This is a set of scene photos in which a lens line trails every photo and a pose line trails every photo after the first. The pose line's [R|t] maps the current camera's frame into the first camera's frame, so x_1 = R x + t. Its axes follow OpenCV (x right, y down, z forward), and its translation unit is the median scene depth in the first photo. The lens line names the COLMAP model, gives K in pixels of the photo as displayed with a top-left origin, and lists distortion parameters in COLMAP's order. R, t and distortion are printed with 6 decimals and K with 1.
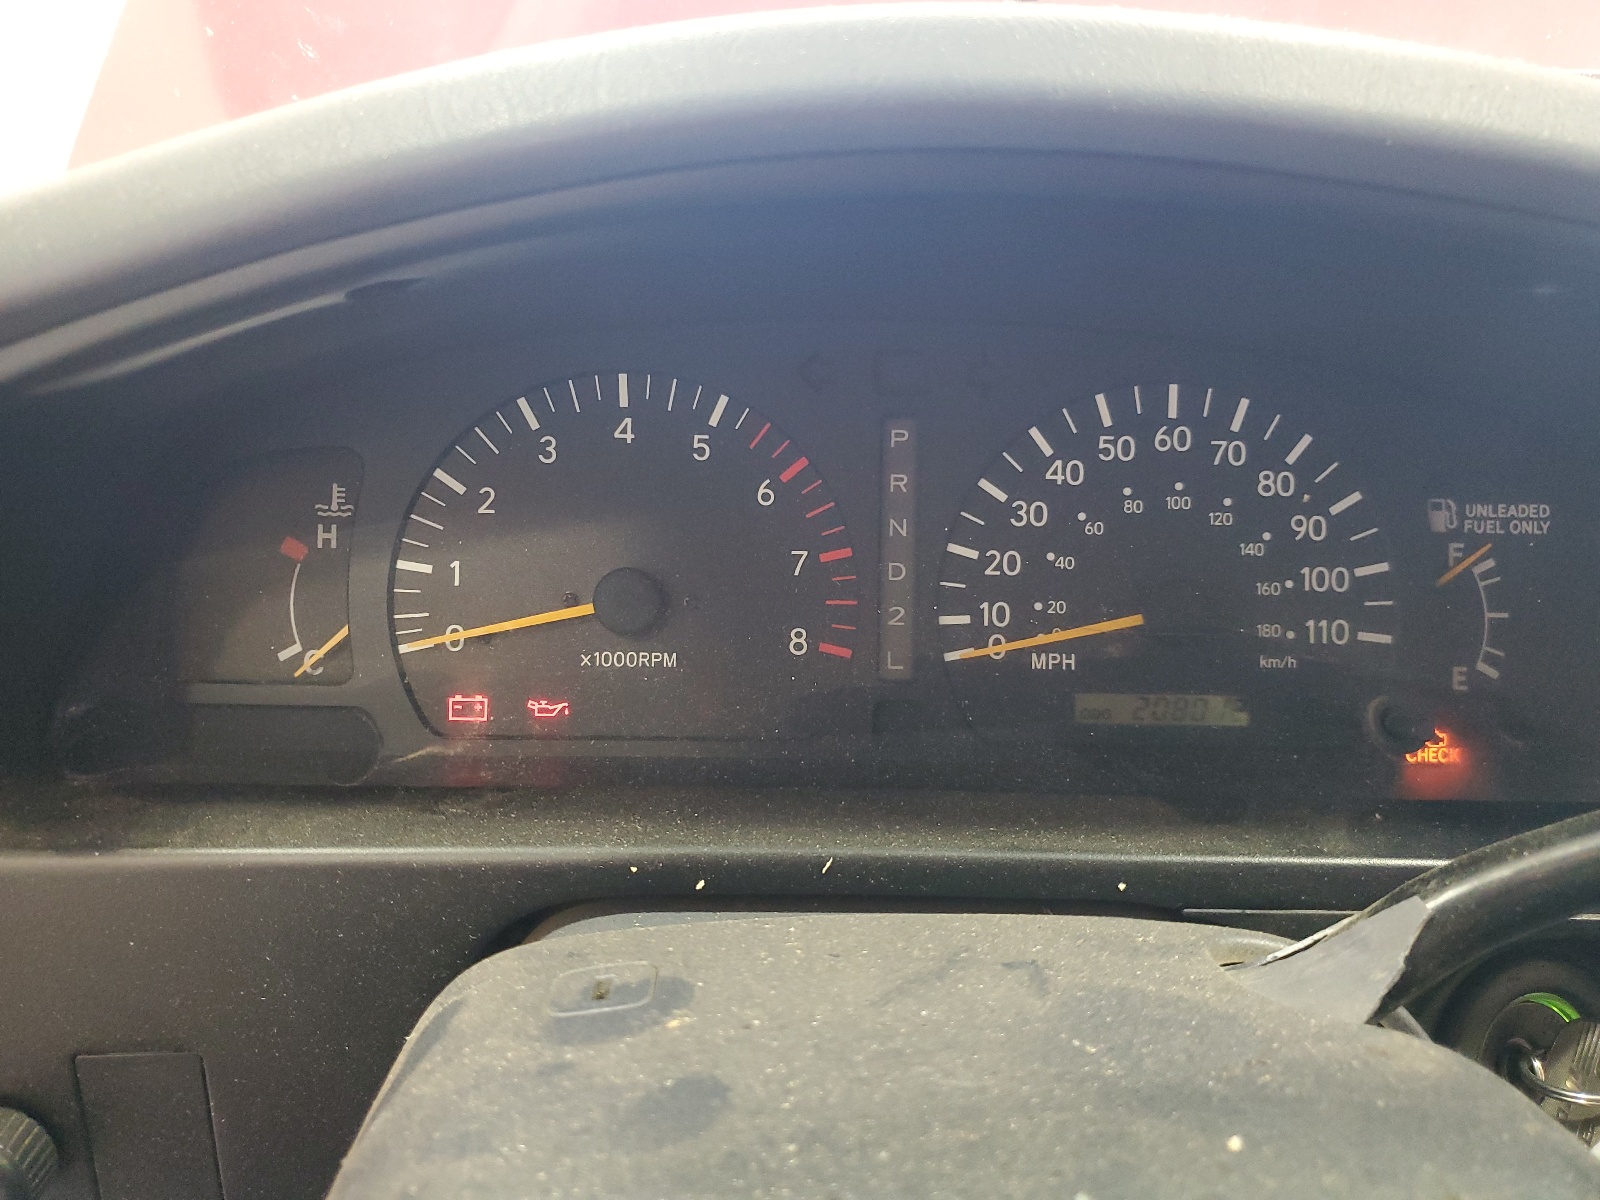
lens RADIAL K [[1160.7, 0, 800.0], [0, 1160.7, 600.0], [0, 0, 1]] dist [0.004394, -0.002504]
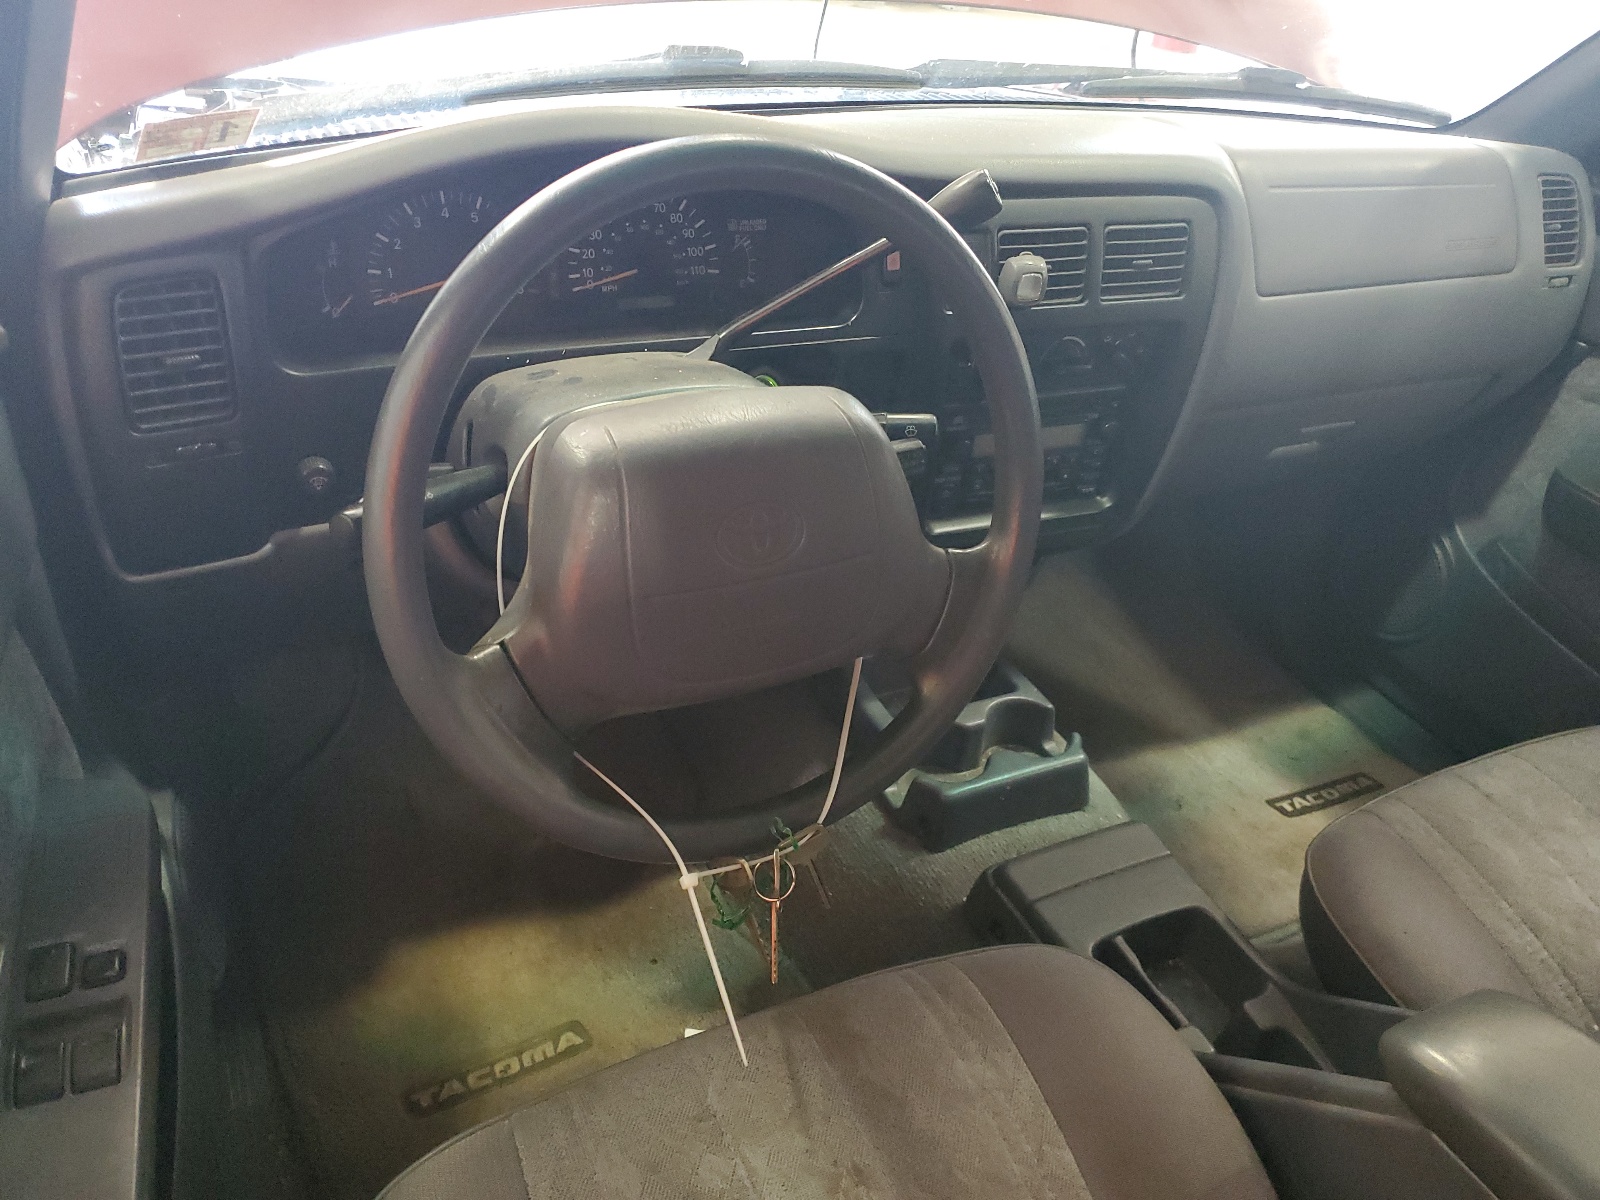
lens RADIAL K [[1247.8, 0, 800.0], [0, 1247.8, 600.0], [0, 0, 1]] dist [-0.043995, -0.003444]
pose [[0.887240, -0.186018, 0.422139, -0.787248], [0.070005, 0.958789, 0.275361, -0.020410], [-0.455965, -0.214760, 0.863698, -1.985909]]
